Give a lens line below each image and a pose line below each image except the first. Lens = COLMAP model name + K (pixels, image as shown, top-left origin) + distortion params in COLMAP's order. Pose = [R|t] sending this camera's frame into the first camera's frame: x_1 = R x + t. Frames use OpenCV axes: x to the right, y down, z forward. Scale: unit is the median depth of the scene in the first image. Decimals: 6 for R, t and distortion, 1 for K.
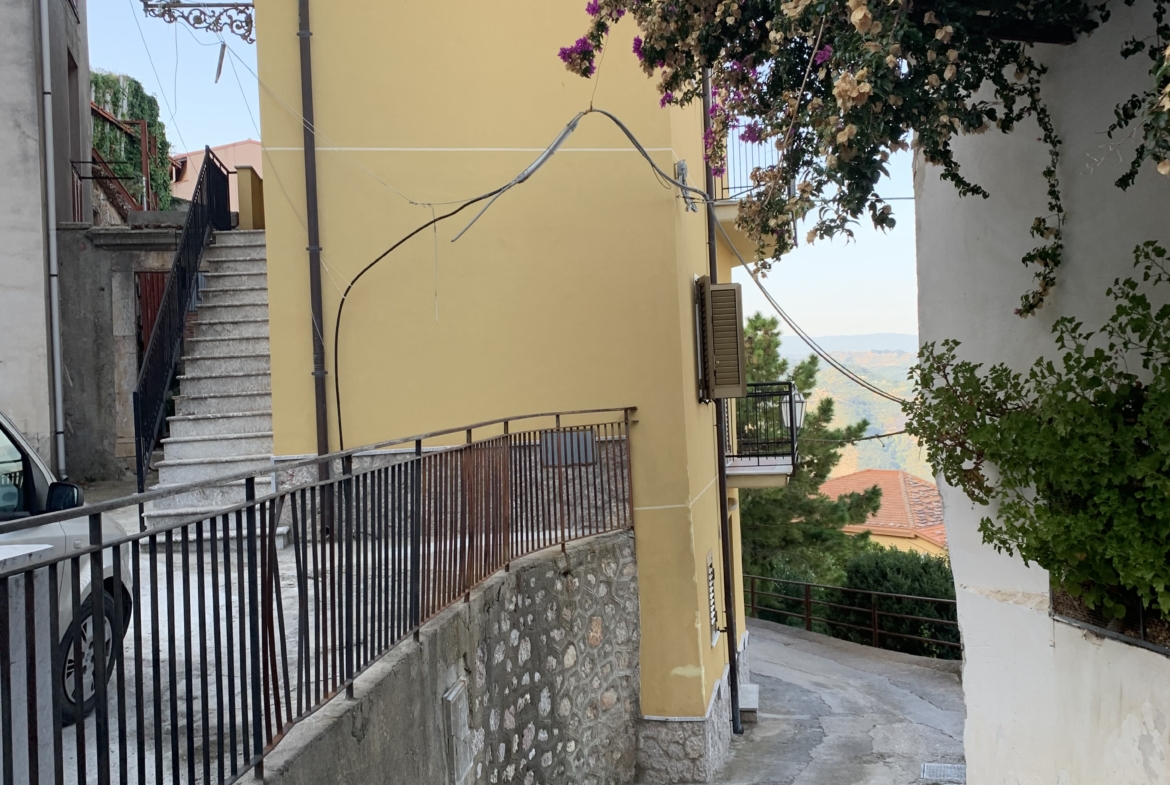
lens RADIAL K [[1208.3, 0, 580.9], [0, 1208.3, 409.1], [0, 0, 1]] dist [0.146300, -0.335222]
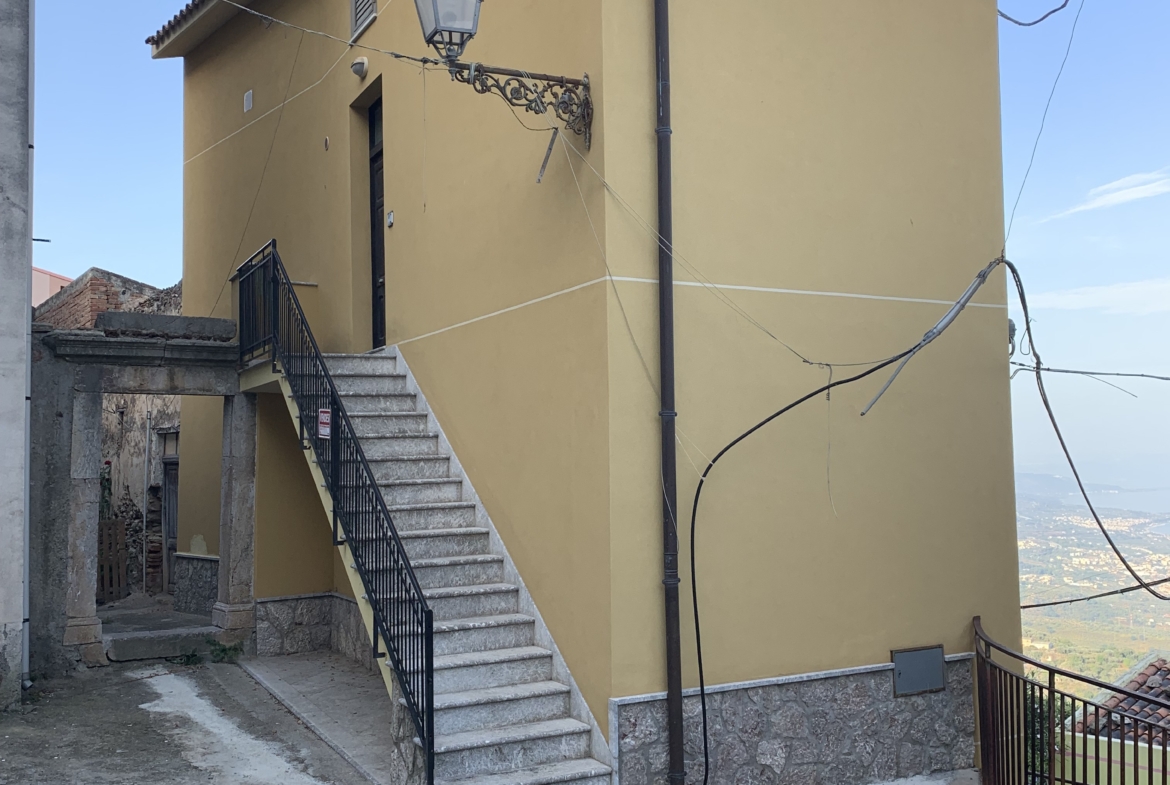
lens RADIAL K [[1199.5, 0, 606.0], [0, 1199.5, 411.5], [0, 0, 1]] dist [0.178158, -0.433437]
pose [[0.945830, 0.046259, 0.321351, -0.396717], [-0.020227, 0.996270, -0.083881, -0.056380], [-0.324032, 0.072838, 0.943238, 0.257328]]
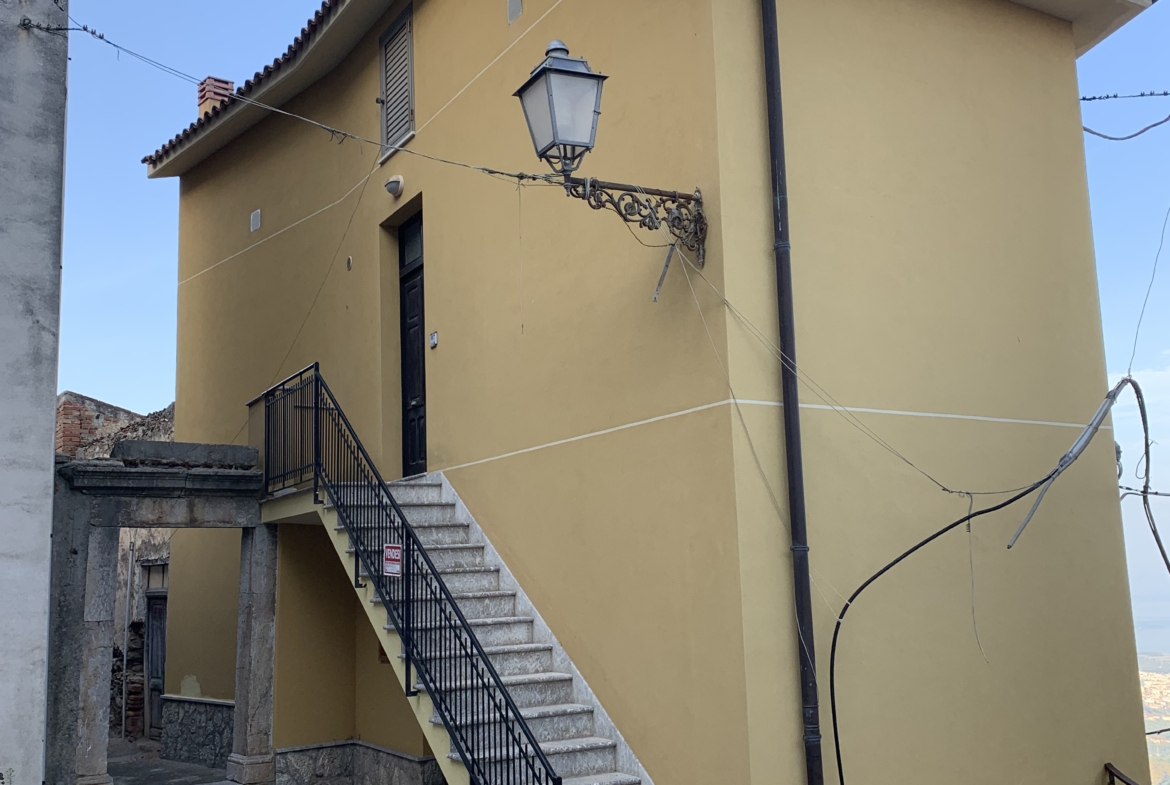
lens RADIAL K [[1208.3, 0, 580.9], [0, 1208.3, 409.1], [0, 0, 1]] dist [0.146300, -0.335222]
pose [[0.934747, 0.068867, 0.348576, -0.464691], [-0.005225, 0.983595, -0.180315, -0.068197], [-0.355276, 0.166727, 0.919772, 0.328016]]
